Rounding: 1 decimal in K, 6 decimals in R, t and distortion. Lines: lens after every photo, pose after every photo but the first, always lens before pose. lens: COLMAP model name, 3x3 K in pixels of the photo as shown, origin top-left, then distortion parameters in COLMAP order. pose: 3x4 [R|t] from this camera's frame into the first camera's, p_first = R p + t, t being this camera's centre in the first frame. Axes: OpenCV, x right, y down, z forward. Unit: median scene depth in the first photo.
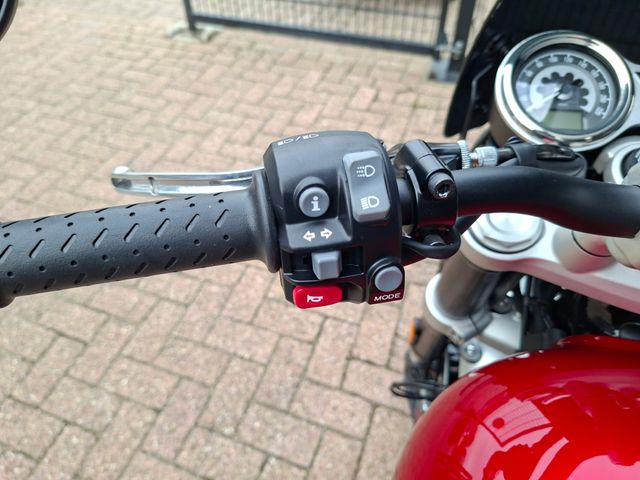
lens RADIAL K [[452.5, 0, 321.1], [0, 452.5, 244.2], [0, 0, 1]] dist [0.008580, -0.027177]
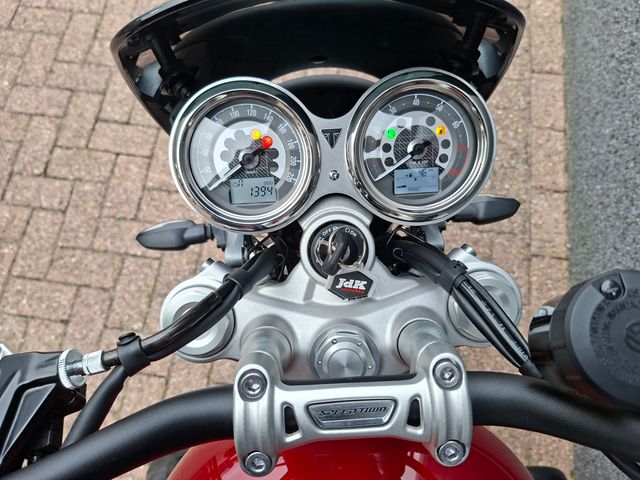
lens RADIAL K [[452.5, 0, 325.8], [0, 452.5, 244.7], [0, 0, 1]] dist [0.008580, -0.027177]
pose [[0.979721, -0.185969, 0.074576, 0.177766], [0.134074, 0.885072, 0.445726, -0.169422], [-0.148896, -0.426688, 0.892058, 0.040576]]
